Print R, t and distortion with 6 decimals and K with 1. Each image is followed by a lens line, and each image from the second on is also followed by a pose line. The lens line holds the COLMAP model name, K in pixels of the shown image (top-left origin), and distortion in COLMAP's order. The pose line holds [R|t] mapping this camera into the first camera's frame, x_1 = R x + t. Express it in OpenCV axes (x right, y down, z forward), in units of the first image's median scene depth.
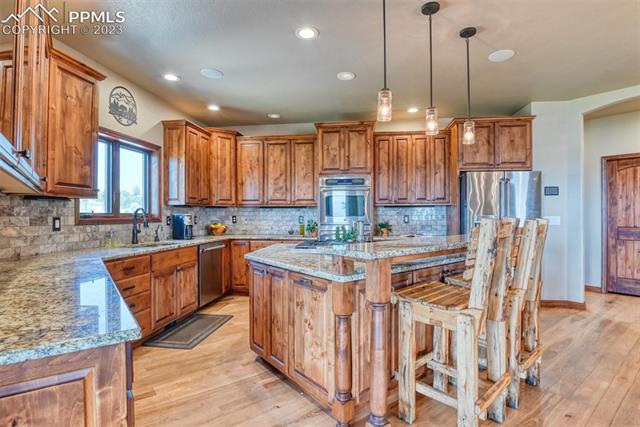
lens RADIAL K [[315.0, 0, 315.1], [0, 315.0, 216.5], [0, 0, 1]] dist [-0.028663, -0.001744]
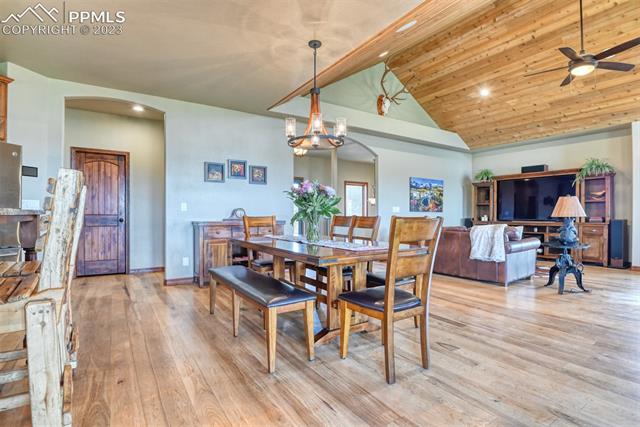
lens RADIAL K [[315.0, 0, 323.4], [0, 315.0, 217.1], [0, 0, 1]] dist [-0.028663, -0.001744]
pose [[0.059917, -0.002039, 0.998201, -0.059467], [-0.005846, 0.999980, 0.002393, 0.041174], [-0.998186, -0.005979, 0.059904, 0.108868]]
